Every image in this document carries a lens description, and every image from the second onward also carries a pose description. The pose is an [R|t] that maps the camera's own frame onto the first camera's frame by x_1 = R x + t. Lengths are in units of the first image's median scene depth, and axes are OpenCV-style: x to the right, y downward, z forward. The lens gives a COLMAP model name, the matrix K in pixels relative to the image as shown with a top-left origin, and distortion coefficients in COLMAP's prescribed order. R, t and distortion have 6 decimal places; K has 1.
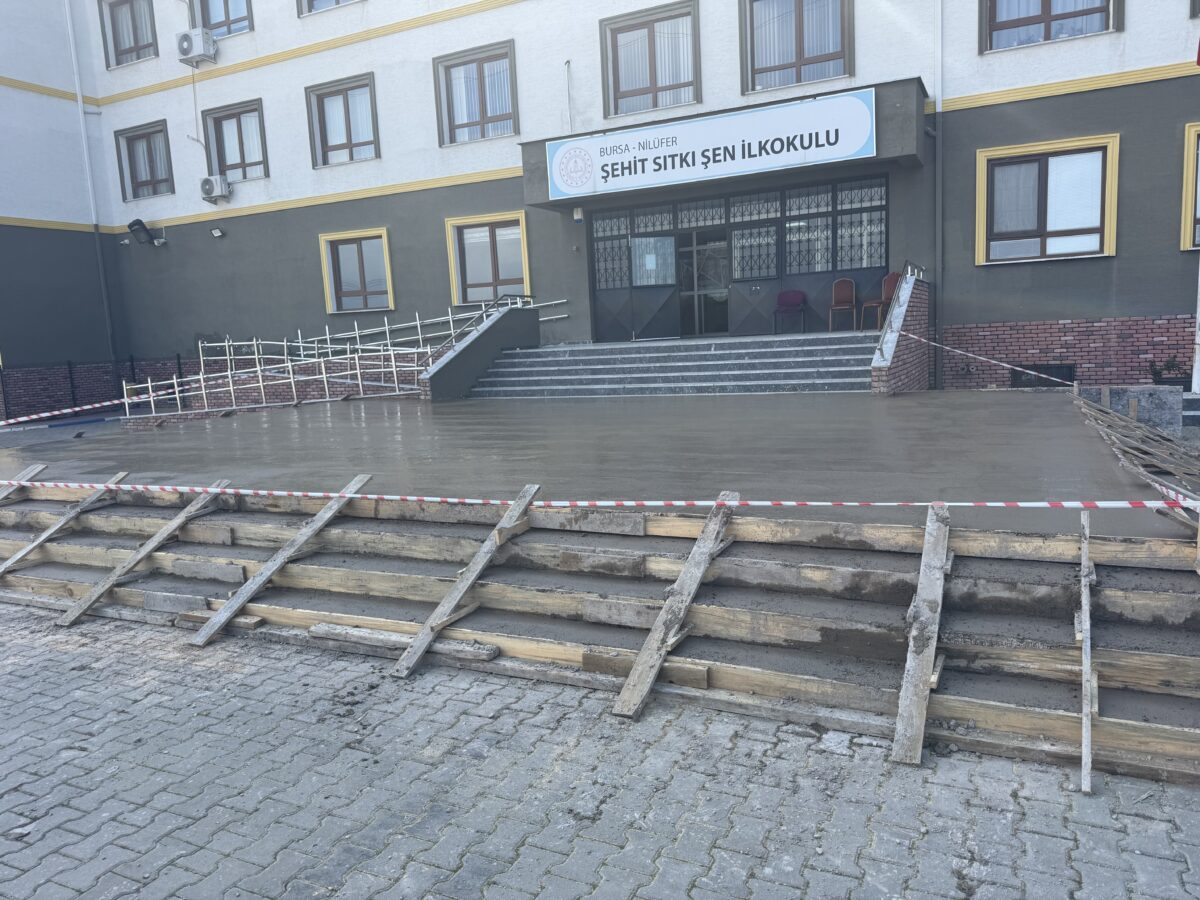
lens RADIAL K [[841.9, 0, 602.4], [0, 841.9, 460.1], [0, 0, 1]] dist [0.032569, -0.053408]
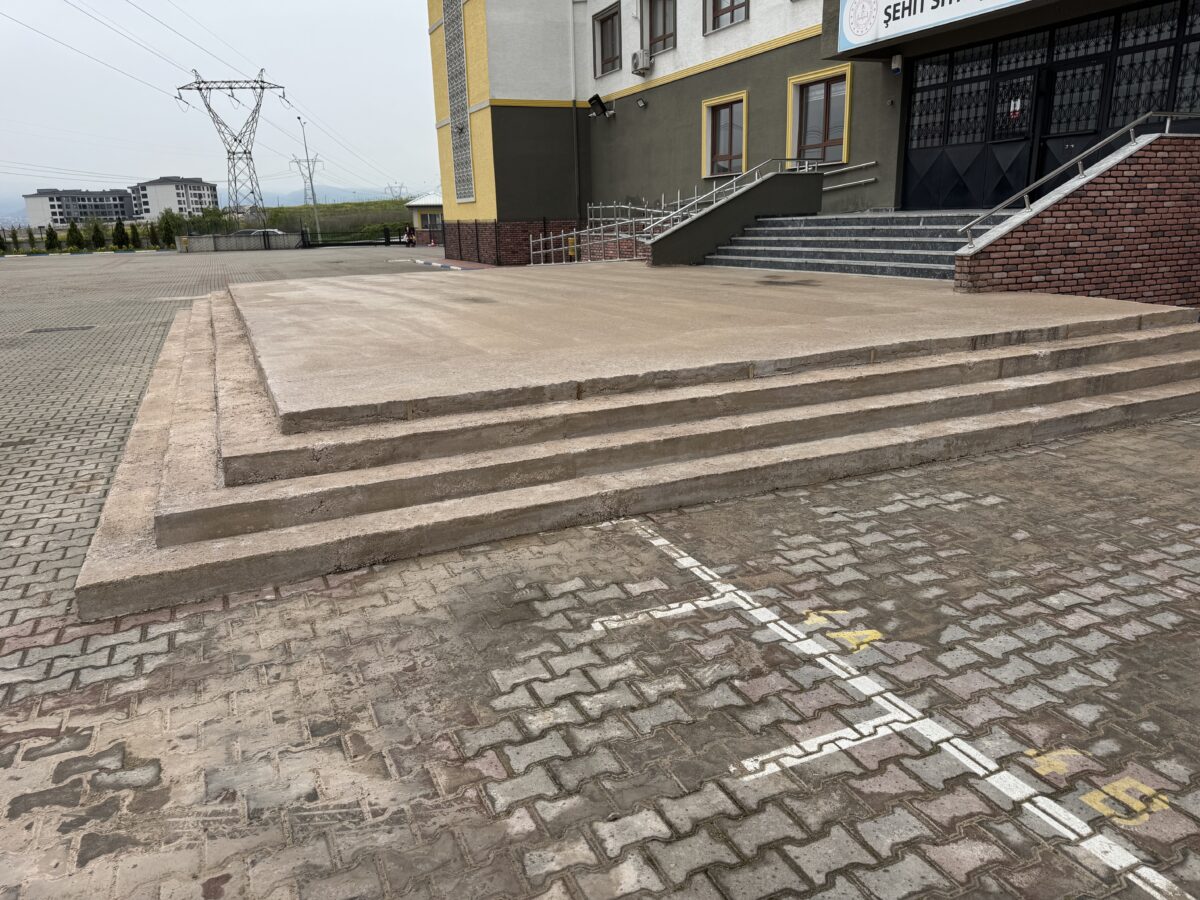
lens RADIAL K [[841.9, 0, 598.6], [0, 841.9, 444.7], [0, 0, 1]] dist [0.032569, -0.053408]
pose [[0.759178, 0.192516, -0.621760, 0.508531], [-0.098842, 0.978278, 0.182218, -0.036996], [0.643334, -0.076880, 0.761716, 0.108758]]
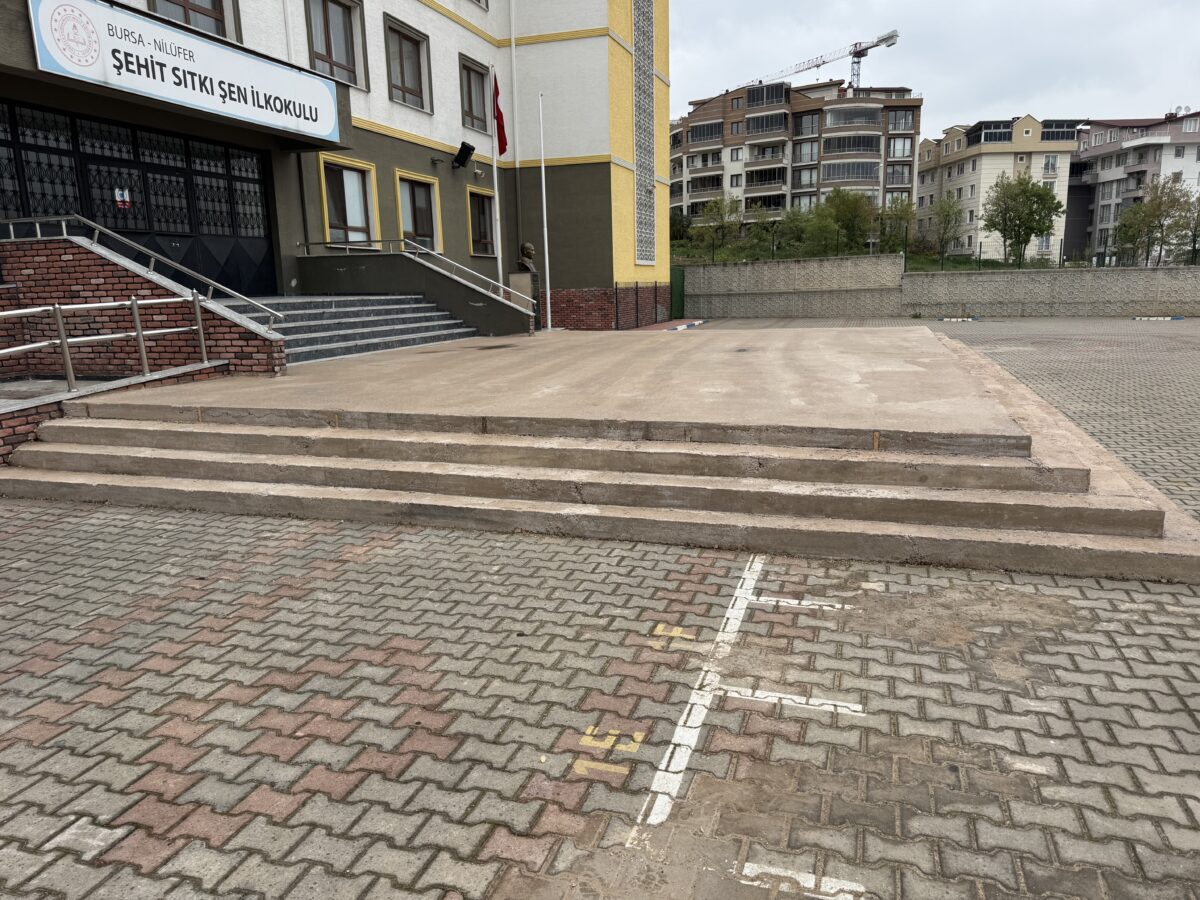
lens RADIAL K [[841.9, 0, 599.3], [0, 841.9, 443.5], [0, 0, 1]] dist [0.032569, -0.053408]
pose [[-0.133532, -0.131834, 0.982237, -0.971196], [0.171584, 0.973070, 0.153930, -0.082090], [-0.976078, 0.189091, -0.107315, 0.910282]]
